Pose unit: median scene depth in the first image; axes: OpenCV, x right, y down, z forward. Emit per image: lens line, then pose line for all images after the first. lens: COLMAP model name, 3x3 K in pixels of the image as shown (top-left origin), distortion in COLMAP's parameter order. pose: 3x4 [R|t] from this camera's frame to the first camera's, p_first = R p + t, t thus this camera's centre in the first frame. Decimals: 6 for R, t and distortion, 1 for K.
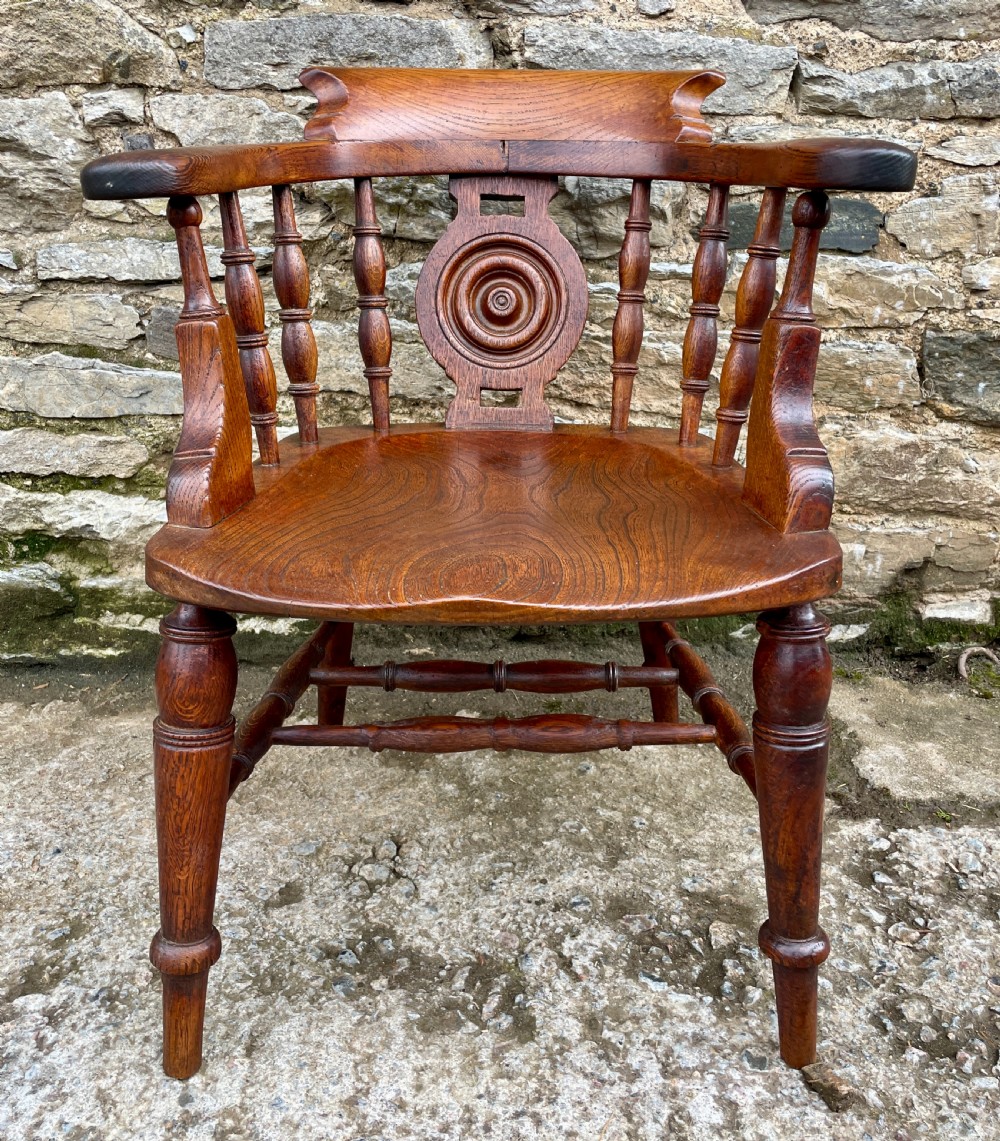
lens RADIAL K [[1146.0, 0, 494.6], [0, 1146.0, 516.7], [0, 0, 1]] dist [0.039068, -0.070178]
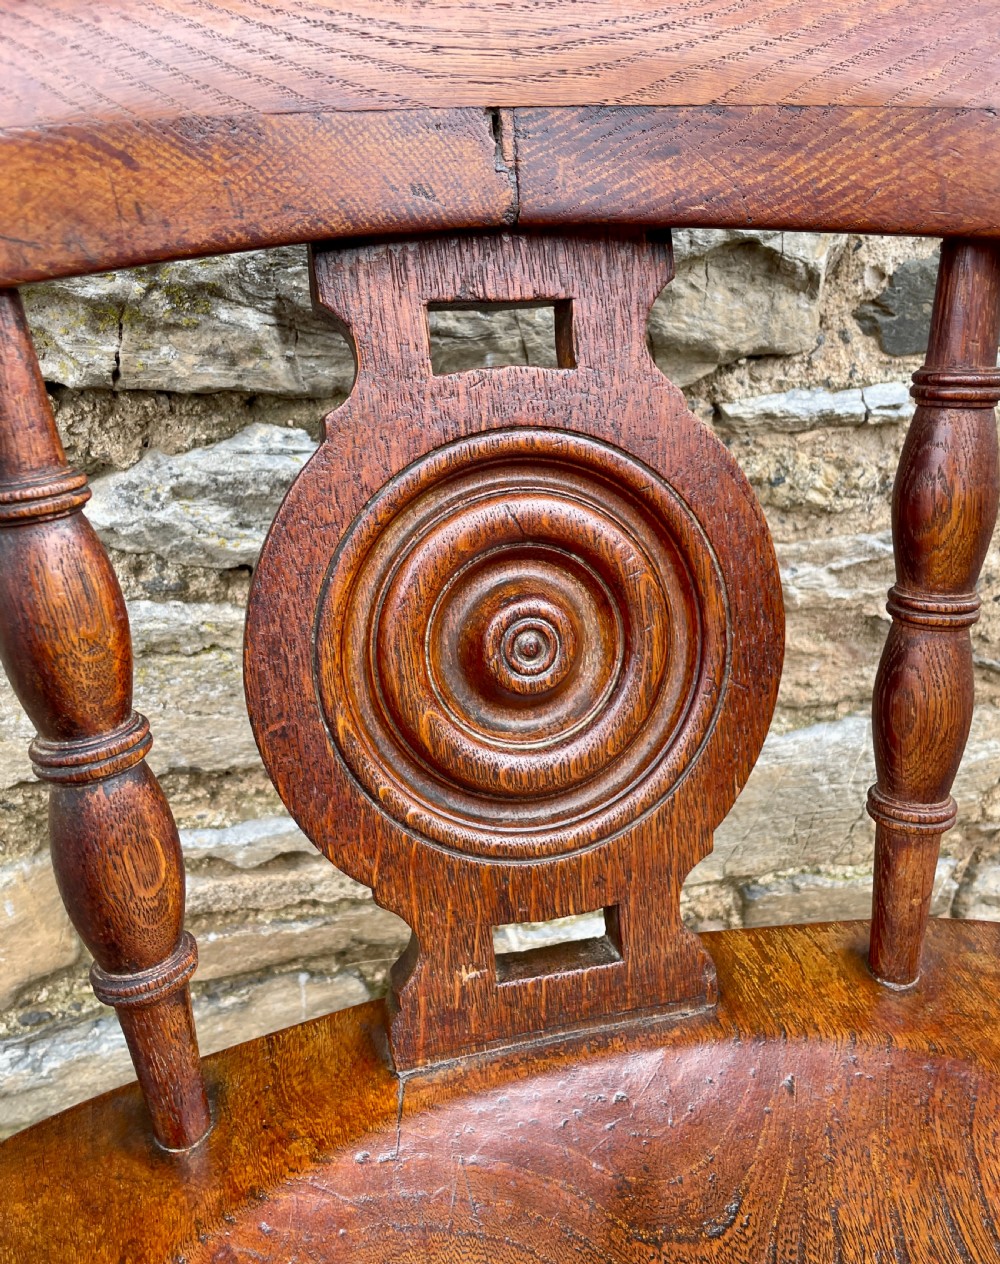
lens RADIAL K [[1106.2, 0, 514.3], [0, 1106.2, 574.1], [0, 0, 1]] dist [0.031102, -0.003040]
pose [[0.959446, -0.126801, 0.251765, -0.066635], [0.096579, 0.986928, 0.129015, -0.231131], [-0.264833, -0.099467, 0.959150, 0.672241]]
